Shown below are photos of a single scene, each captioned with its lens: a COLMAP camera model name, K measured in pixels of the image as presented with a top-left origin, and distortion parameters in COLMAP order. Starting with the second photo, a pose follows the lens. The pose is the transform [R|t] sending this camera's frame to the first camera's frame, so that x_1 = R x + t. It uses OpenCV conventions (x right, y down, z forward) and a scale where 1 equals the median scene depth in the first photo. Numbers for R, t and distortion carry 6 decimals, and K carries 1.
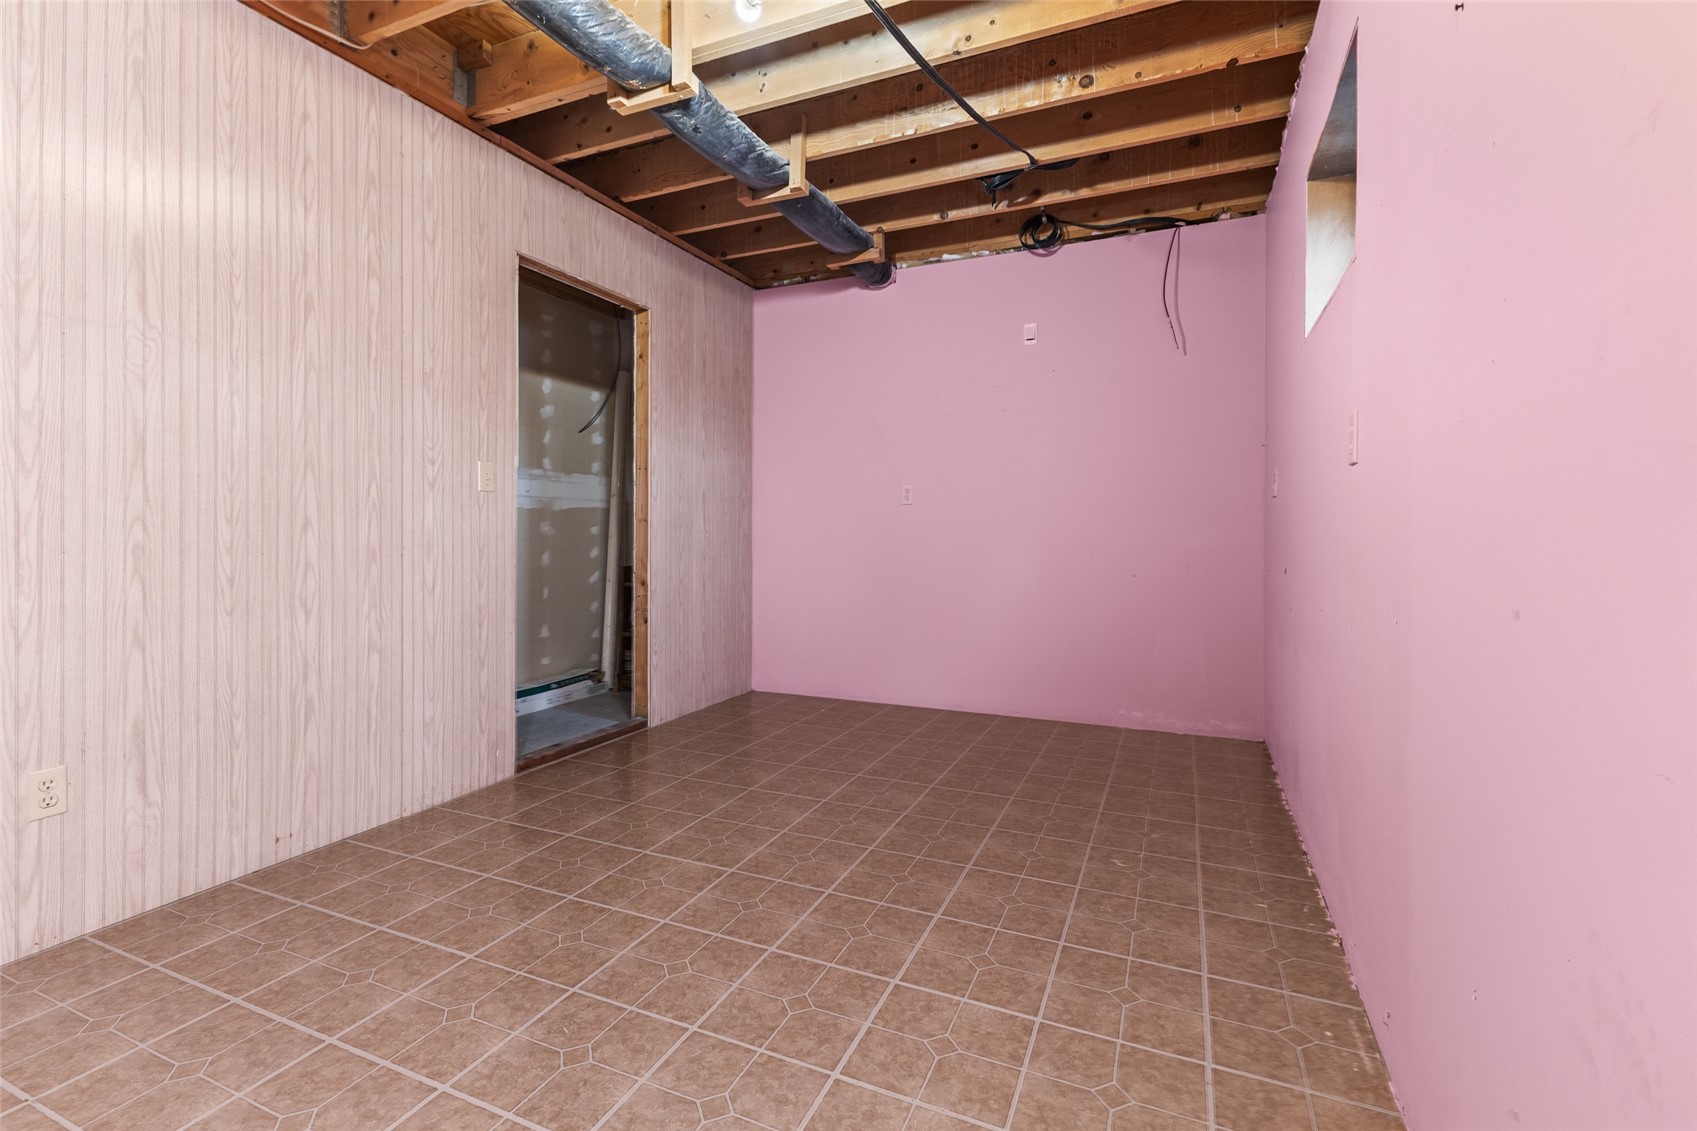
lens RADIAL K [[752.1, 0, 854.6], [0, 752.1, 531.4], [0, 0, 1]] dist [0.012562, -0.002445]
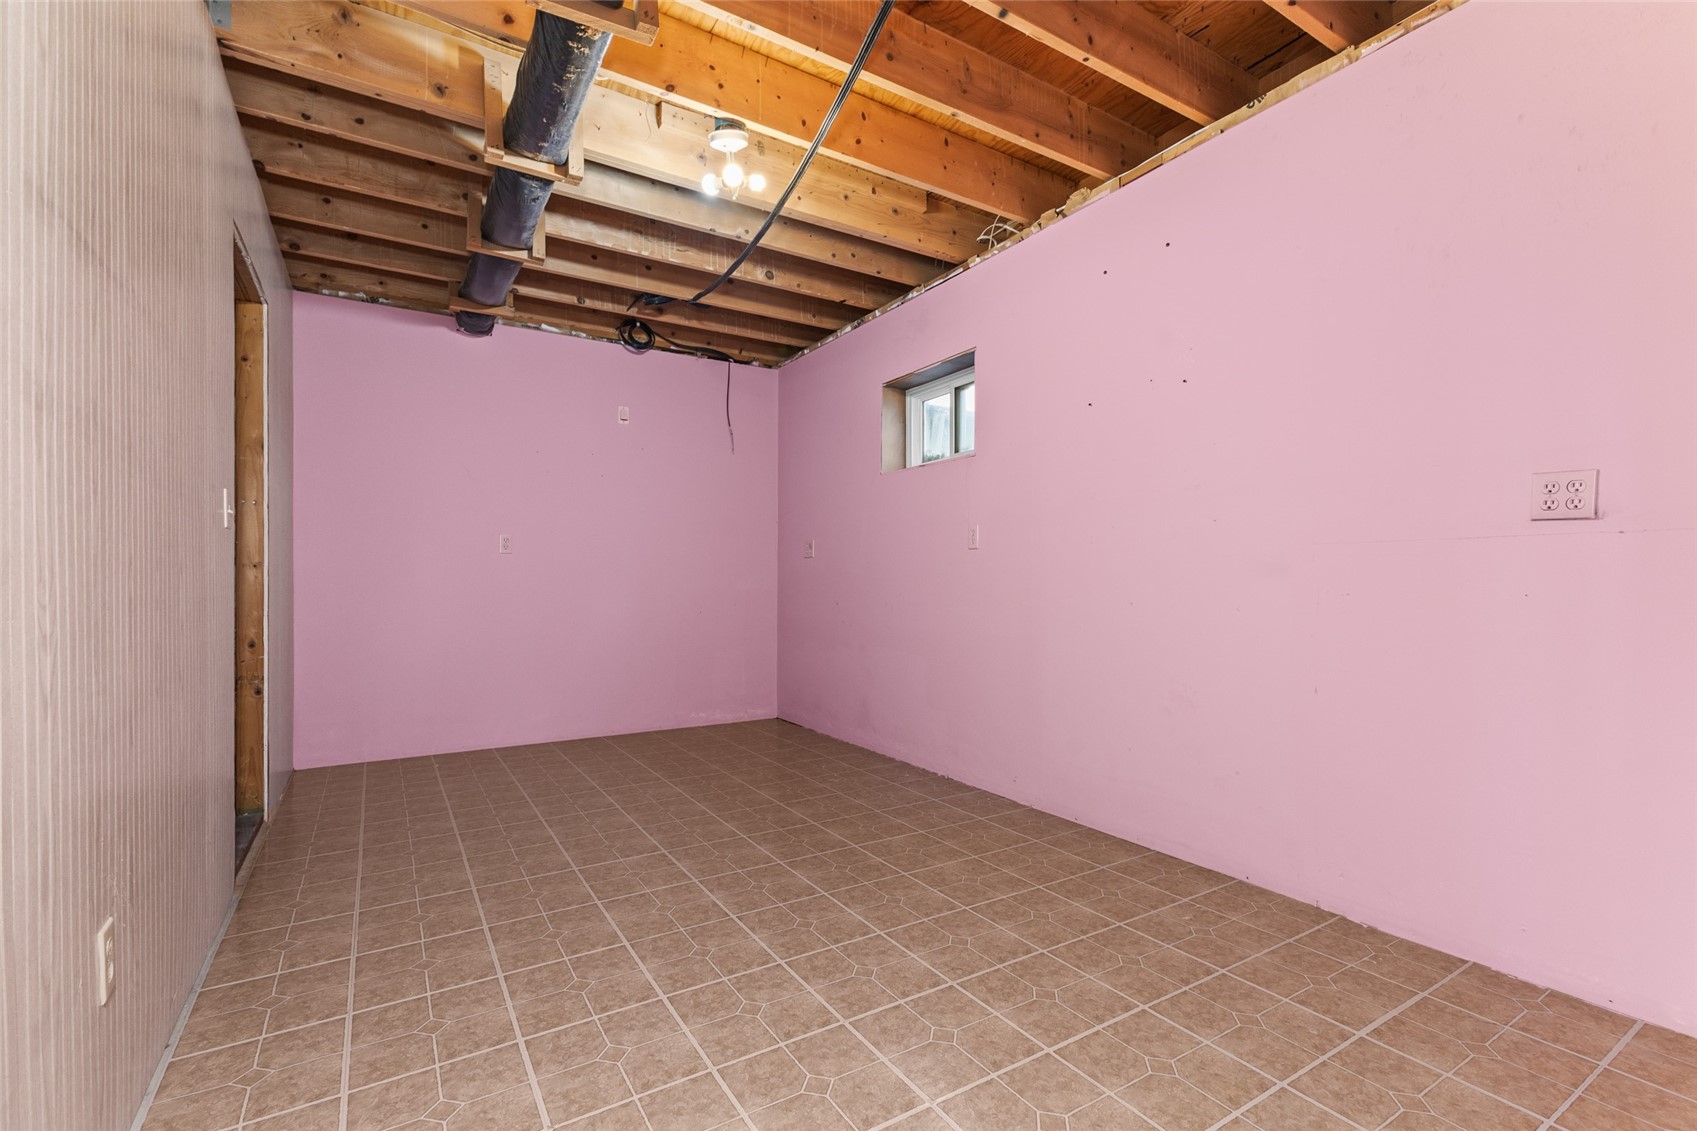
lens RADIAL K [[752.1, 0, 846.7], [0, 752.1, 574.4], [0, 0, 1]] dist [0.012562, -0.002445]
pose [[0.566108, 0.004177, 0.824320, -0.617364], [0.002765, 0.999972, -0.006966, 0.002594], [-0.824326, 0.006223, 0.566081, 0.030459]]
